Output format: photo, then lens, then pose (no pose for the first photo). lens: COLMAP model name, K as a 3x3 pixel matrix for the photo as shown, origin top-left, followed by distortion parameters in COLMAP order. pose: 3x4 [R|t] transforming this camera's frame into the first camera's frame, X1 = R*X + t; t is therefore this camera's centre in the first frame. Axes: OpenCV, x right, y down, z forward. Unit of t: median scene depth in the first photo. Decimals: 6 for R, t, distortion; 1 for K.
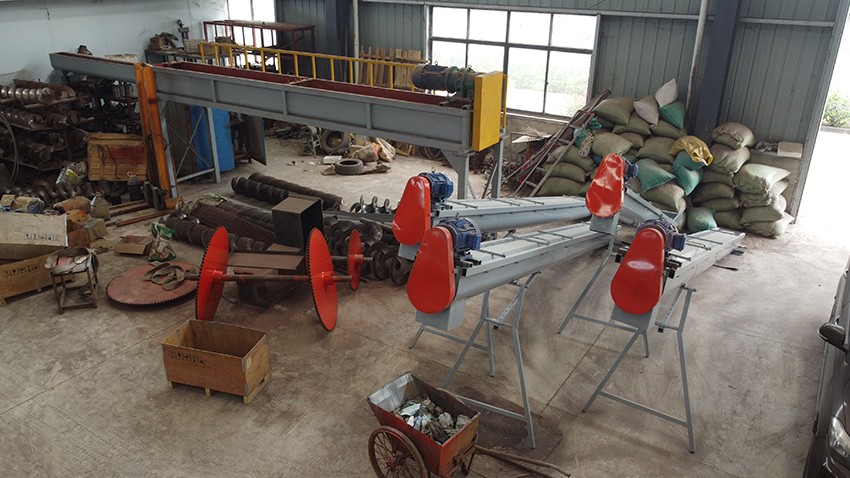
lens RADIAL K [[646.7, 0, 425.0], [0, 646.7, 239.0], [0, 0, 1]] dist [-0.006778, 0.003442]
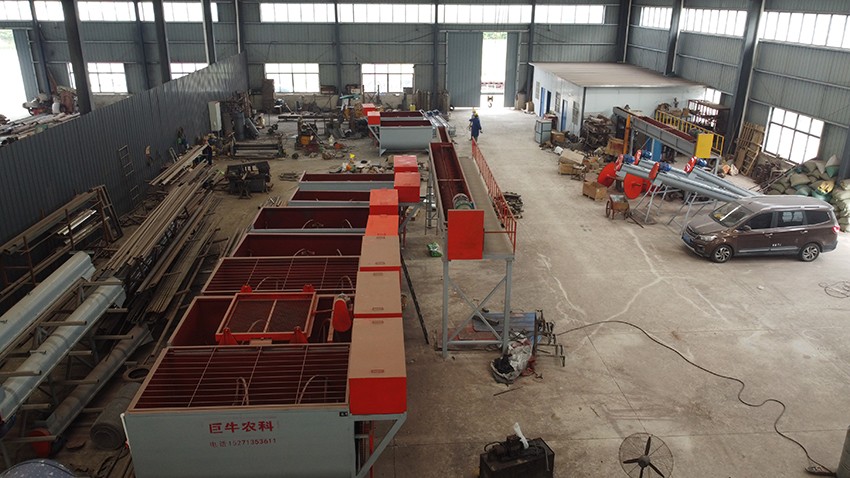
lens RADIAL K [[646.7, 0, 425.0], [0, 646.7, 239.0], [0, 0, 1]] dist [-0.006778, 0.003442]
pose [[0.595646, 0.277145, -0.753921, 1.087293], [-0.324394, 0.941644, 0.089861, 0.229232], [0.734829, 0.191042, 0.650791, -1.162461]]
